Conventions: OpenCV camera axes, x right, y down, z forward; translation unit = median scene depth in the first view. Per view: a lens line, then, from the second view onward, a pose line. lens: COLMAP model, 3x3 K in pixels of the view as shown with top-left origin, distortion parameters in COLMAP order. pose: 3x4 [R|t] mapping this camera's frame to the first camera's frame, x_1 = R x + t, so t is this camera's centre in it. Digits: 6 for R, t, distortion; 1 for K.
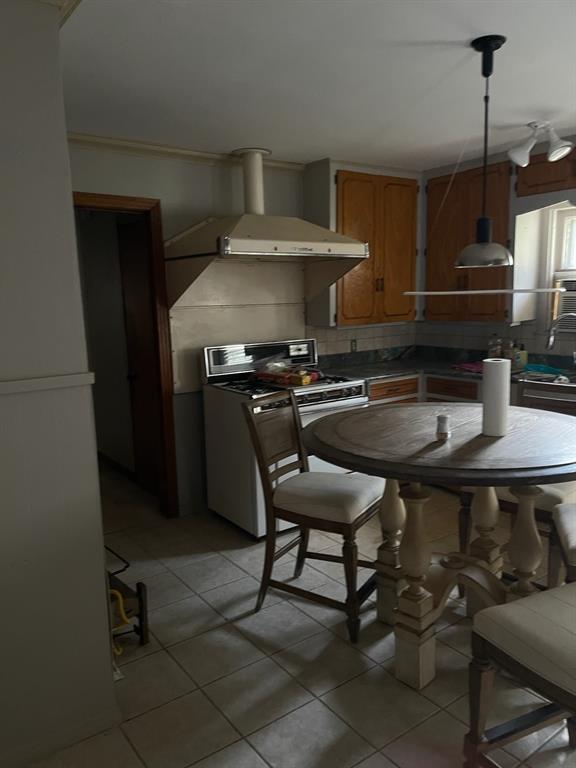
lens RADIAL K [[577.9, 0, 282.9], [0, 577.9, 391.0], [0, 0, 1]] dist [0.070956, -0.097224]
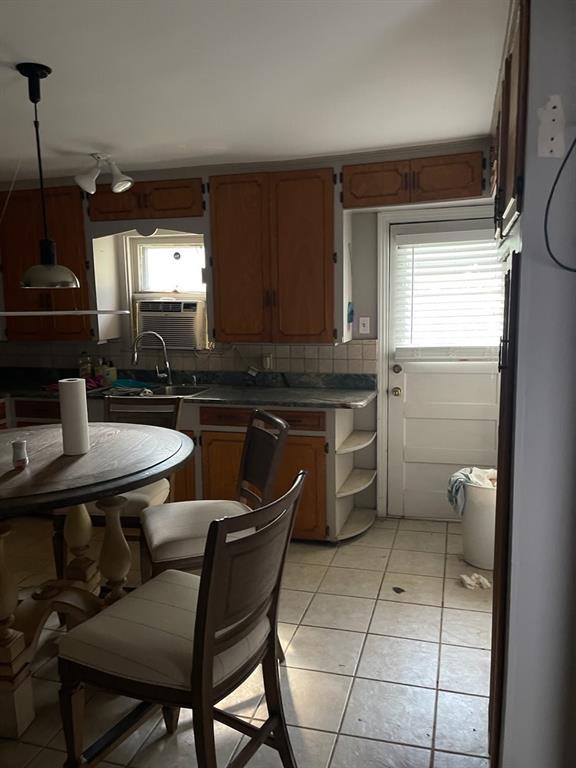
lens RADIAL K [[577.9, 0, 291.6], [0, 577.9, 378.5], [0, 0, 1]] dist [0.070956, -0.097224]
pose [[0.784557, -0.066754, 0.616454, 0.026823], [0.097702, 0.995077, -0.016592, -0.000673], [-0.612311, 0.073246, 0.787216, -0.023373]]
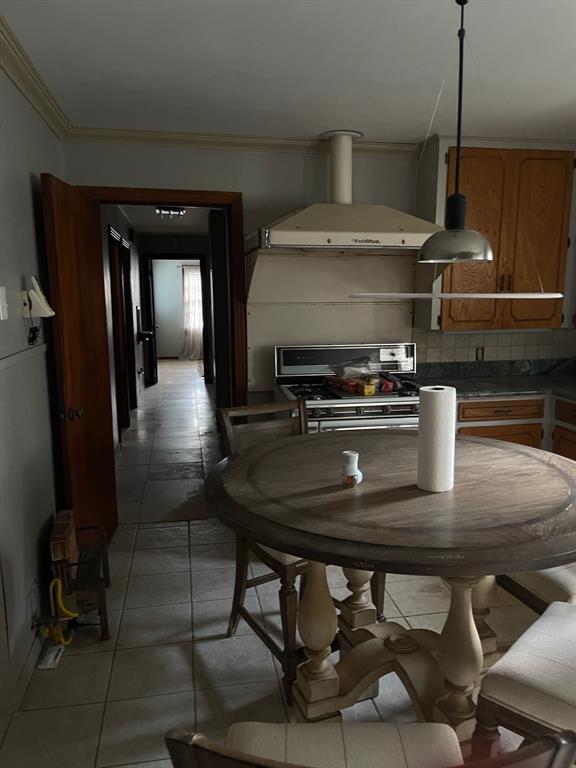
lens RADIAL K [[577.9, 0, 292.1], [0, 577.9, 387.1], [0, 0, 1]] dist [0.070956, -0.097224]
pose [[0.909534, 0.089181, -0.405949, 0.328198], [-0.087952, 0.995888, 0.021723, -0.036051], [0.406217, 0.015947, 0.913638, 0.166552]]
